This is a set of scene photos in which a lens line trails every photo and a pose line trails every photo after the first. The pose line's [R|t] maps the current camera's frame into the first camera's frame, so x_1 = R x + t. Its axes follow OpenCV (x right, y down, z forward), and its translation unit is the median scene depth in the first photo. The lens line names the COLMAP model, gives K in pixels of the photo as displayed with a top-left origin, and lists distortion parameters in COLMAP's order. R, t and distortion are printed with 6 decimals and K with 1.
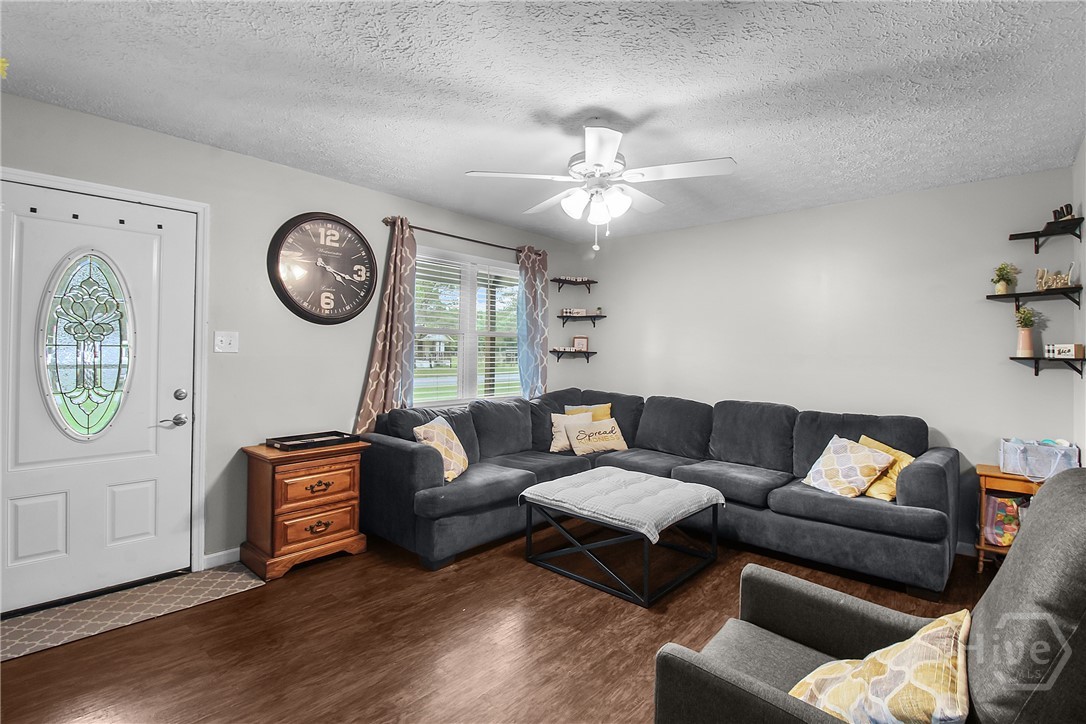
lens RADIAL K [[533.1, 0, 526.2], [0, 533.1, 342.6], [0, 0, 1]] dist [-0.012321, -0.004232]
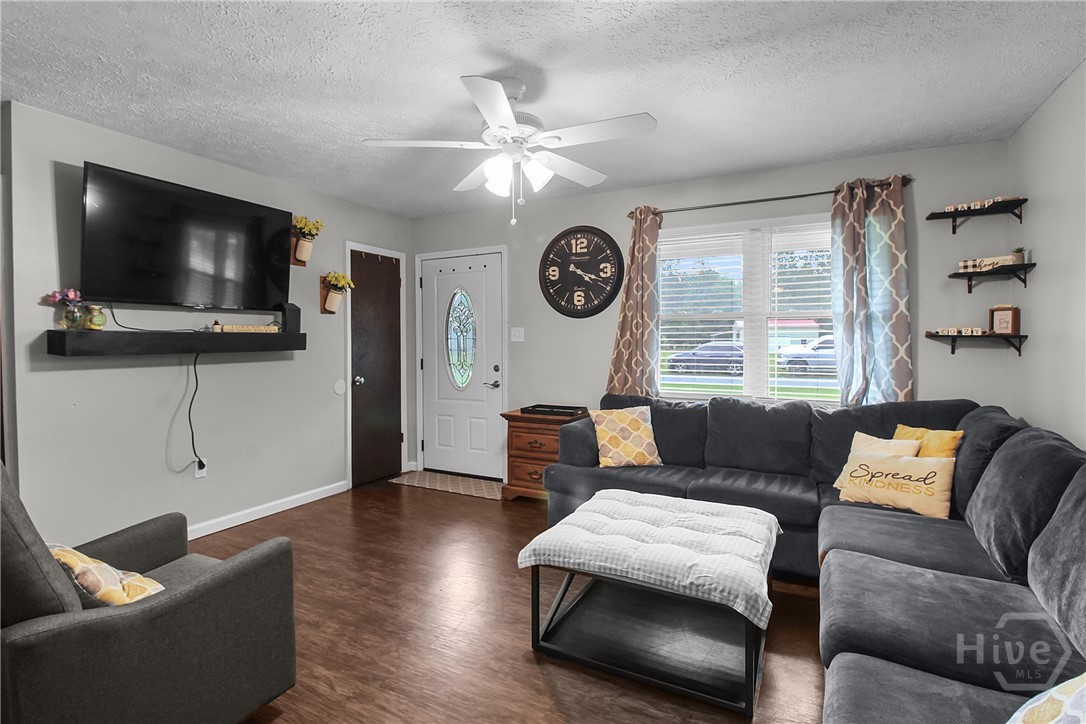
lens RADIAL K [[533.1, 0, 538.1], [0, 533.1, 342.6], [0, 0, 1]] dist [-0.012321, -0.004232]
pose [[0.223669, -0.010506, -0.974608, 0.784235], [0.021548, 0.999751, -0.005832, 0.026864], [0.974427, -0.019696, 0.223840, 0.635452]]
